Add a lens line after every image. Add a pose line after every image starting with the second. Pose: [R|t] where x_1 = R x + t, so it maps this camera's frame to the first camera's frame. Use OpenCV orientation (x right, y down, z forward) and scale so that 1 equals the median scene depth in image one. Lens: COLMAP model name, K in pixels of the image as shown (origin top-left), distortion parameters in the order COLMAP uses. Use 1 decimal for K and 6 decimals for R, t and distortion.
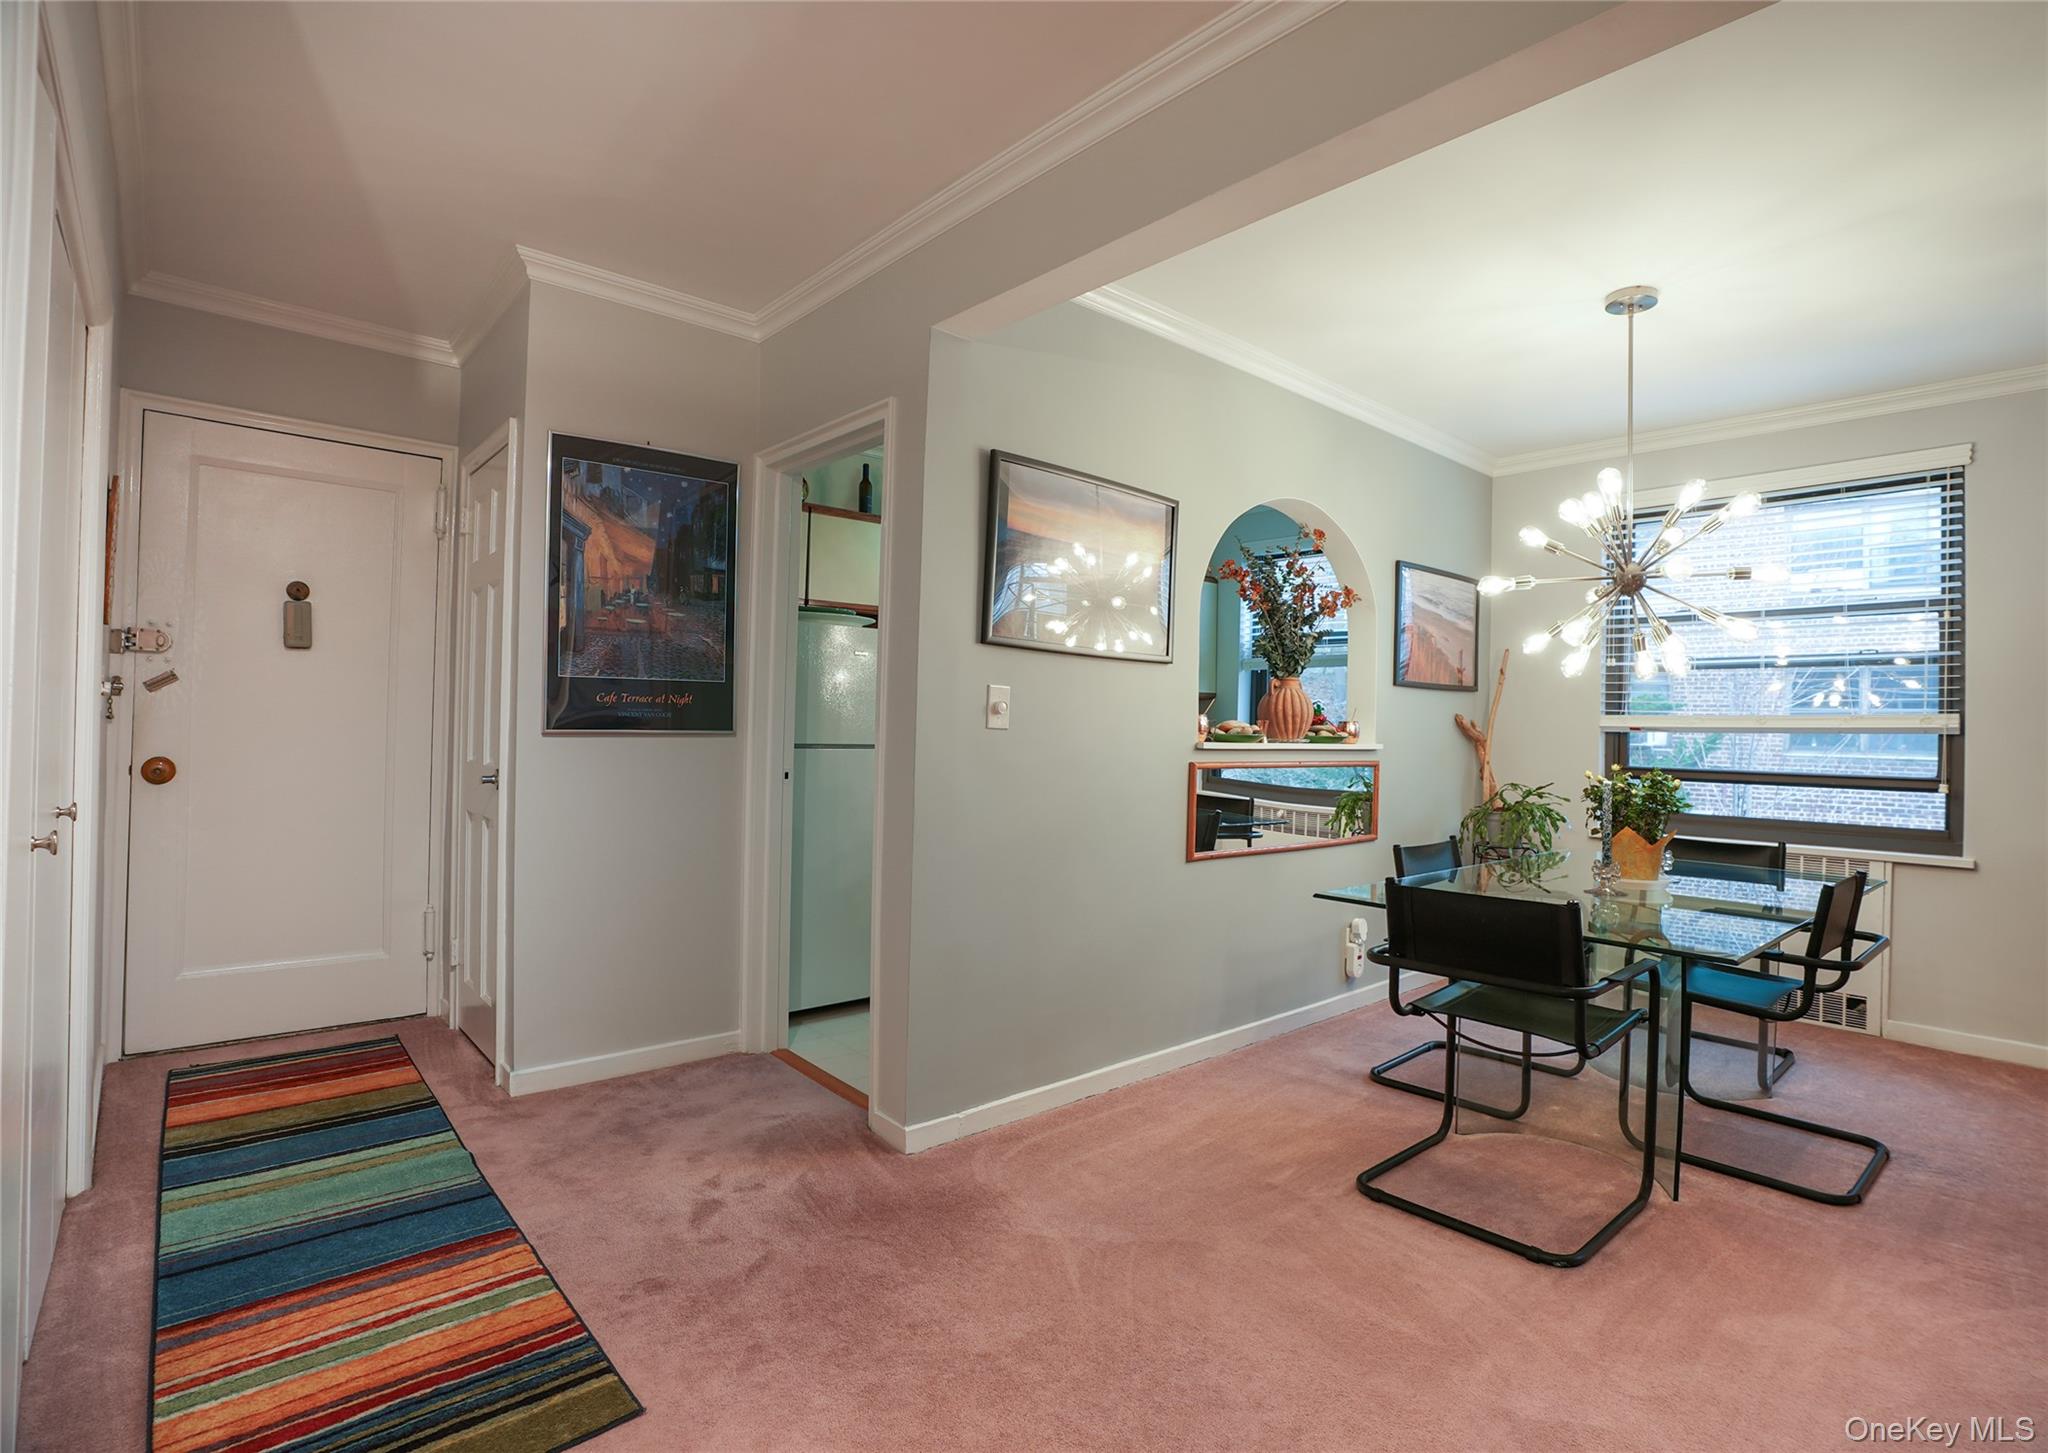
lens RADIAL K [[987.9, 0, 1055.0], [0, 987.9, 722.0], [0, 0, 1]] dist [-0.059438, 0.020169]
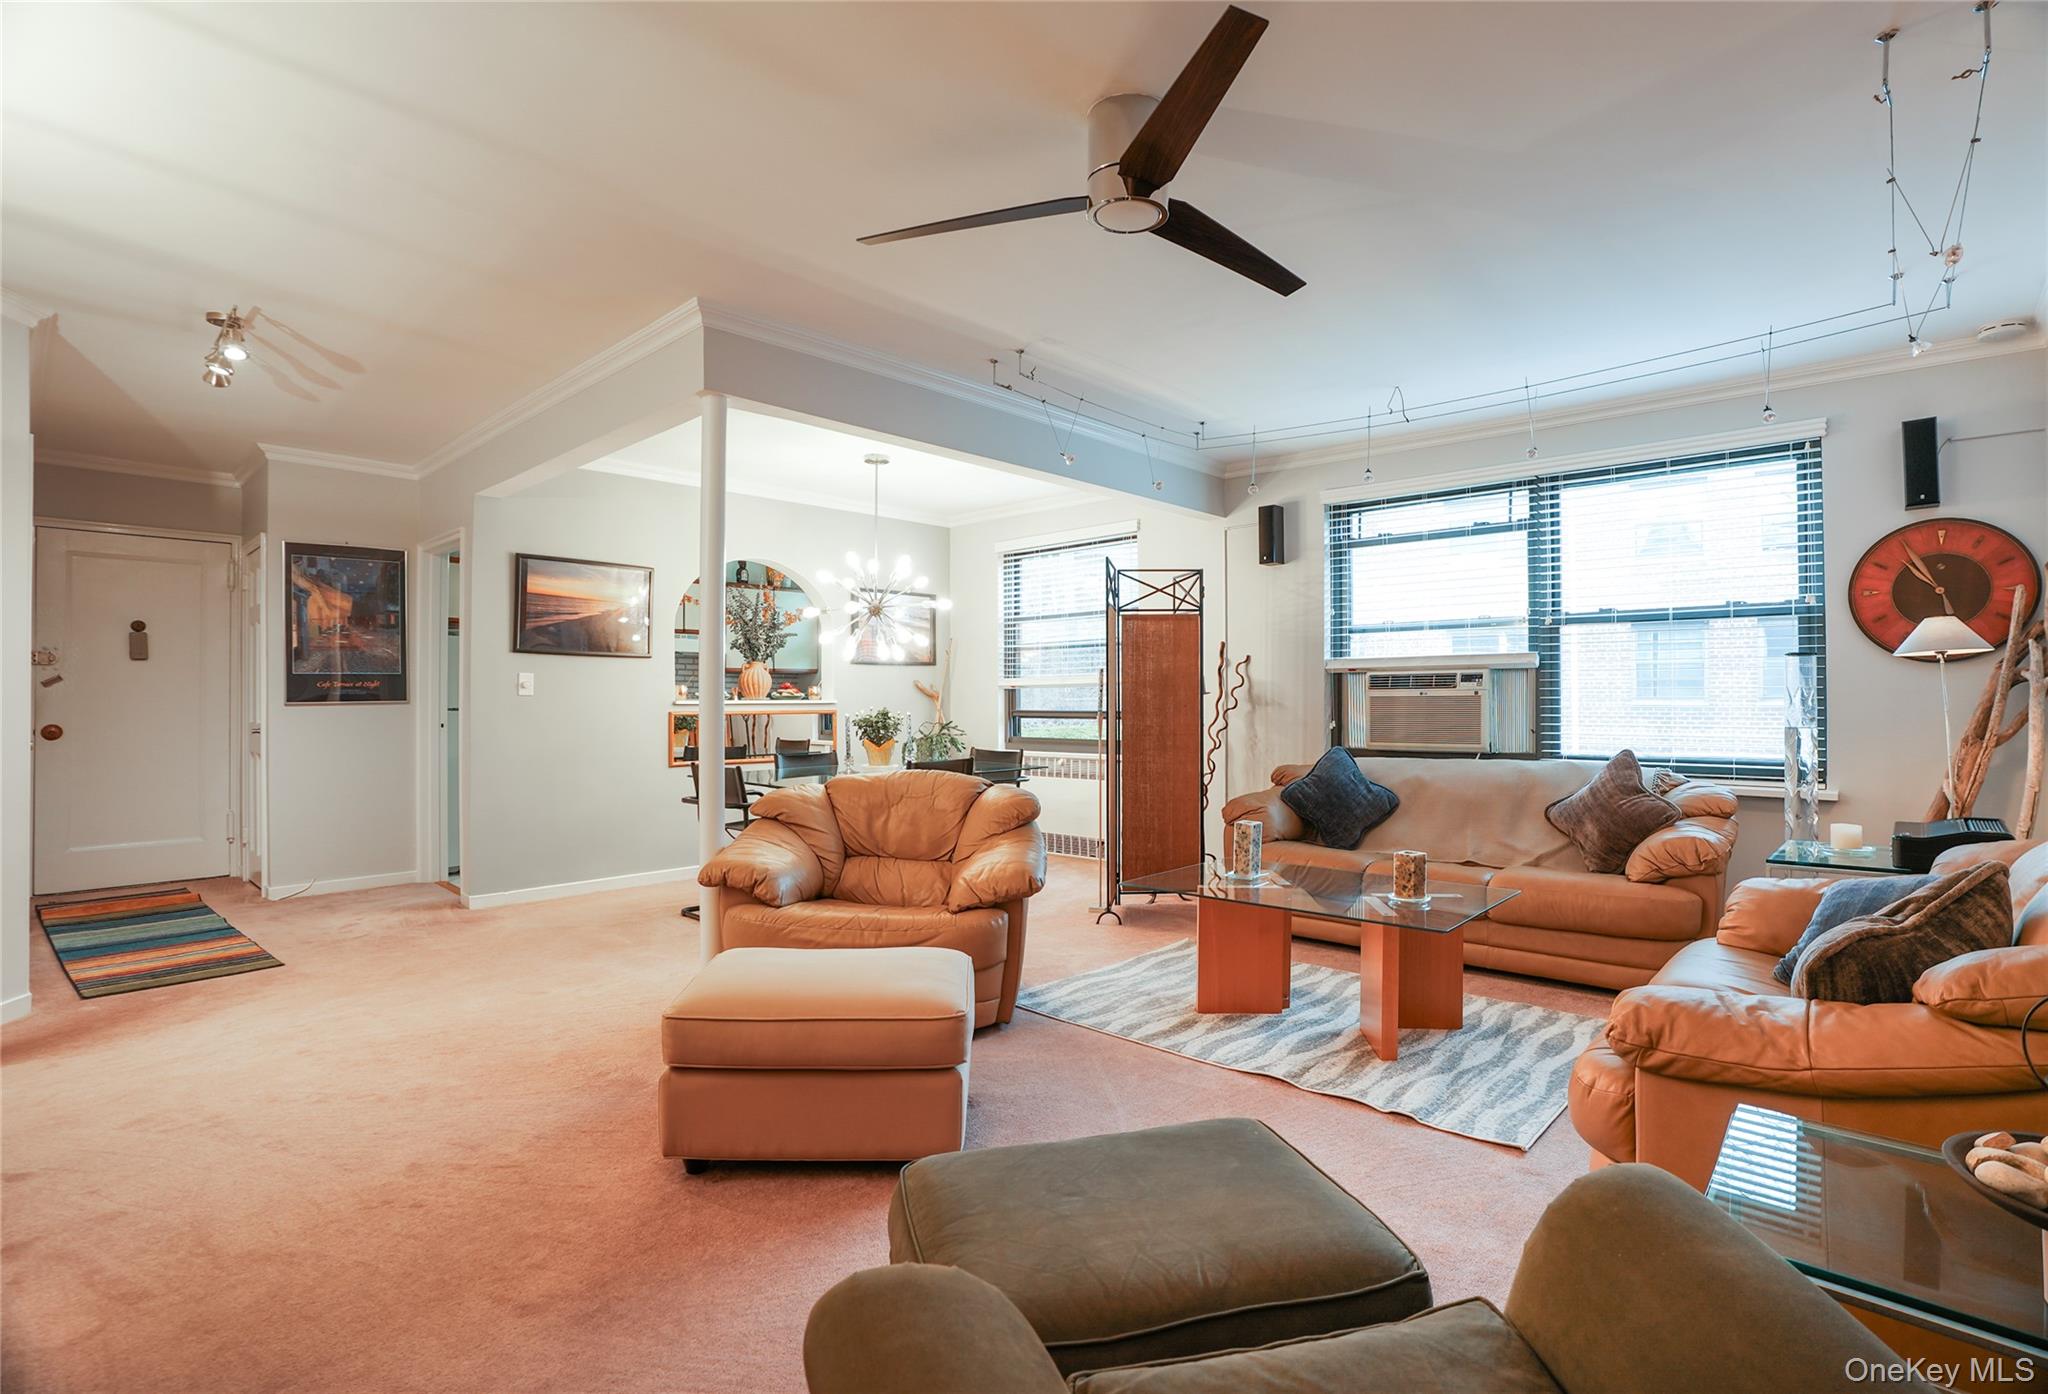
lens RADIAL K [[955.8, 0, 1045.1], [0, 955.8, 690.1], [0, 0, 1]] dist [-0.069797, 0.035160]
pose [[0.995214, -0.025546, 0.094321, 0.718709], [0.025792, 0.999666, -0.001387, 0.023272], [-0.094254, 0.003813, 0.995541, -0.854897]]
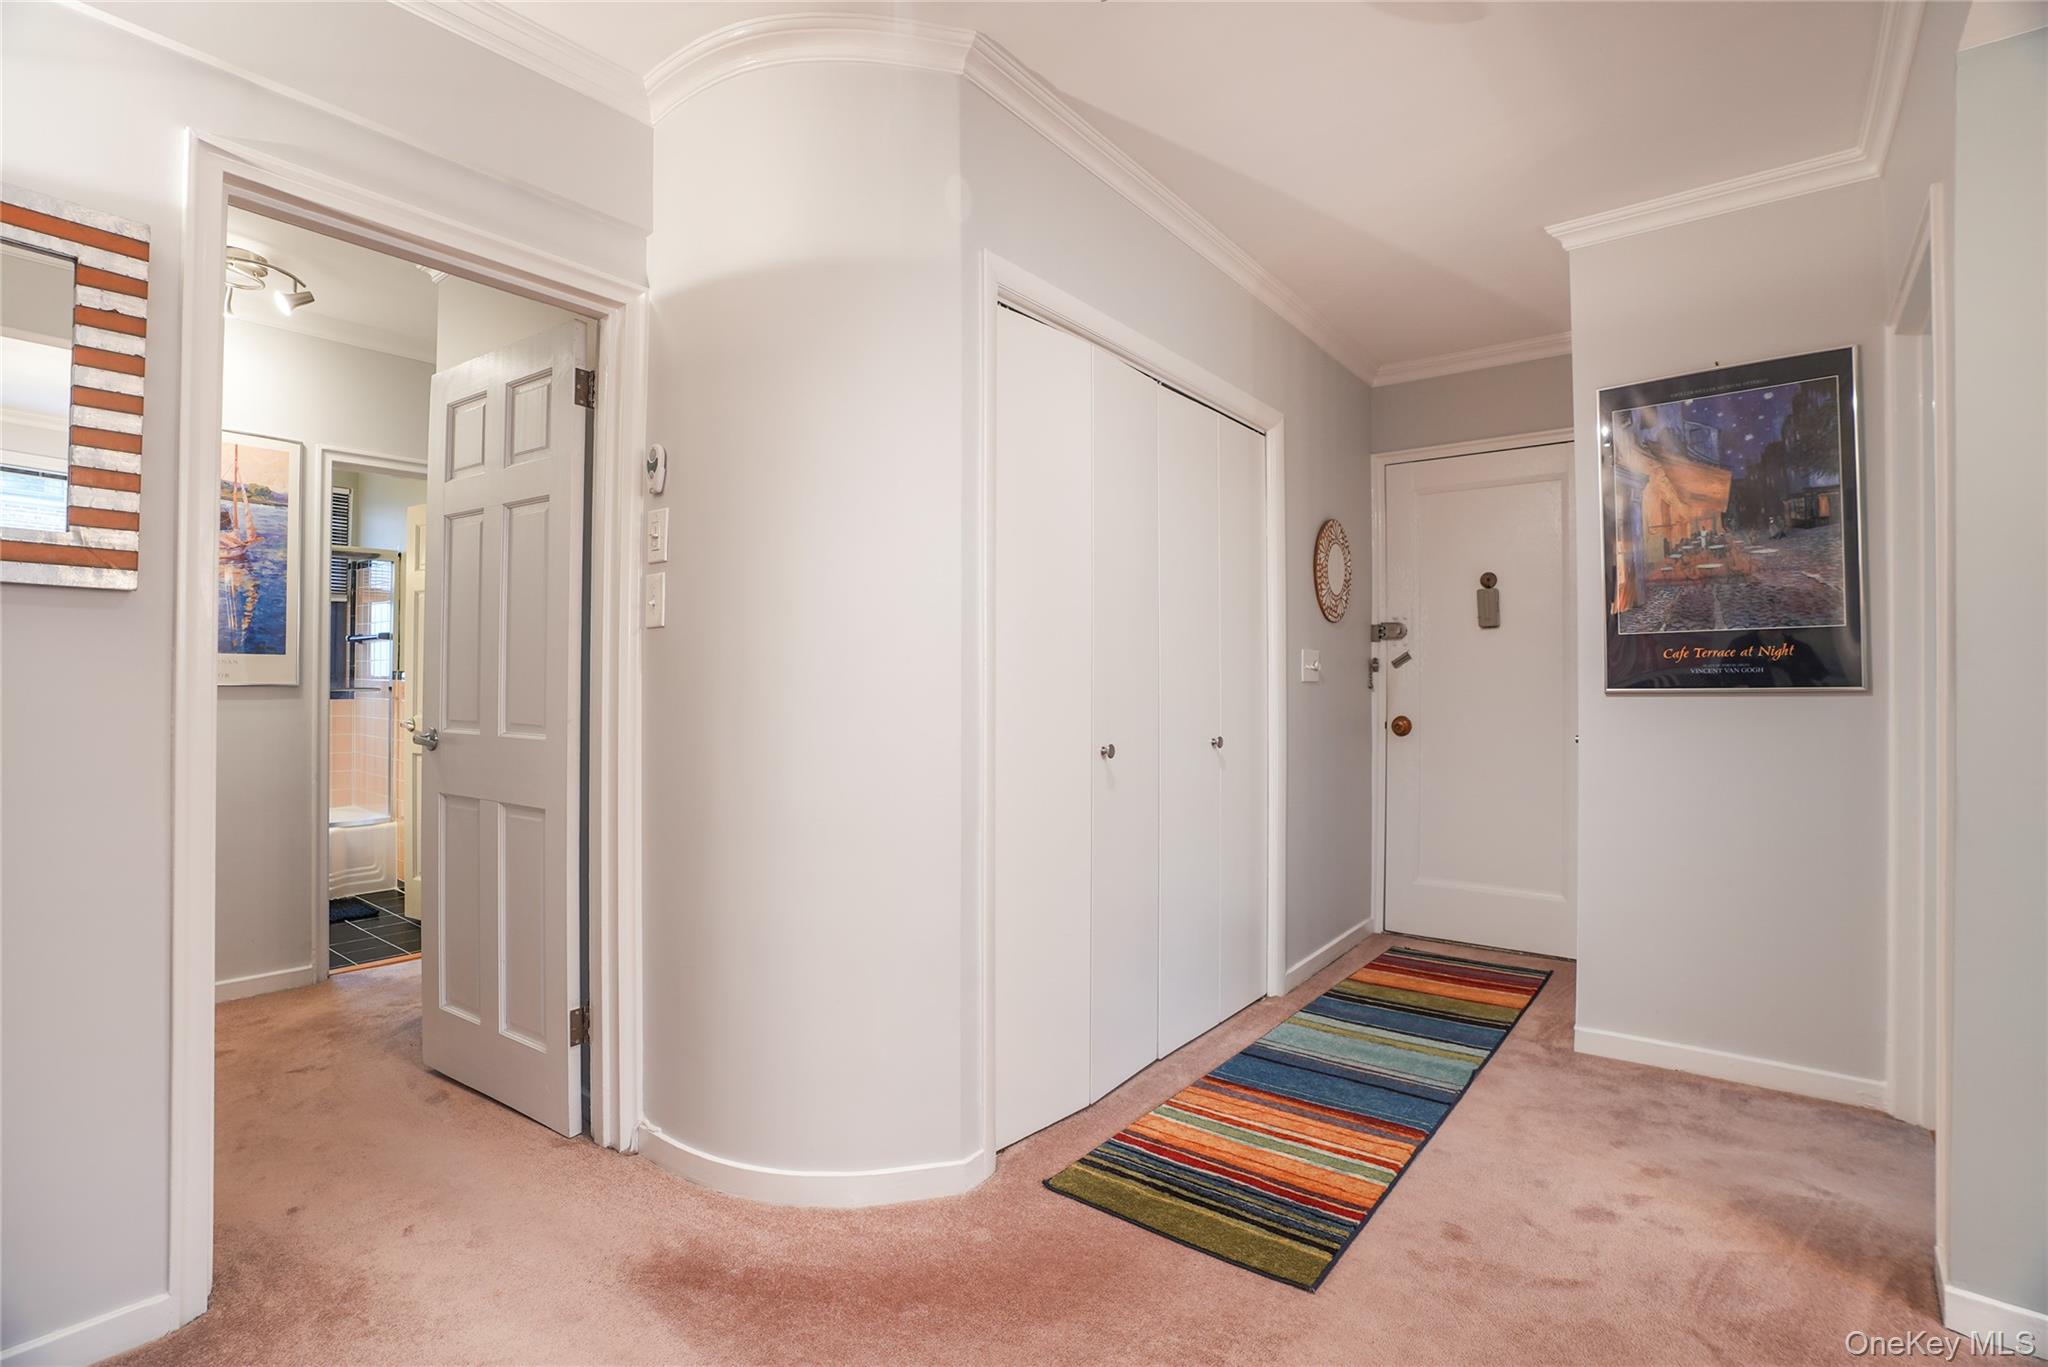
lens RADIAL K [[950.0, 0, 1021.9], [0, 950.0, 677.6], [0, 0, 1]] dist [-0.075084, 0.029521]
pose [[0.165747, -0.032061, -0.985647, 0.293282], [0.006459, 0.999485, -0.031425, 0.020751], [0.986147, -0.001158, 0.165869, 0.245750]]
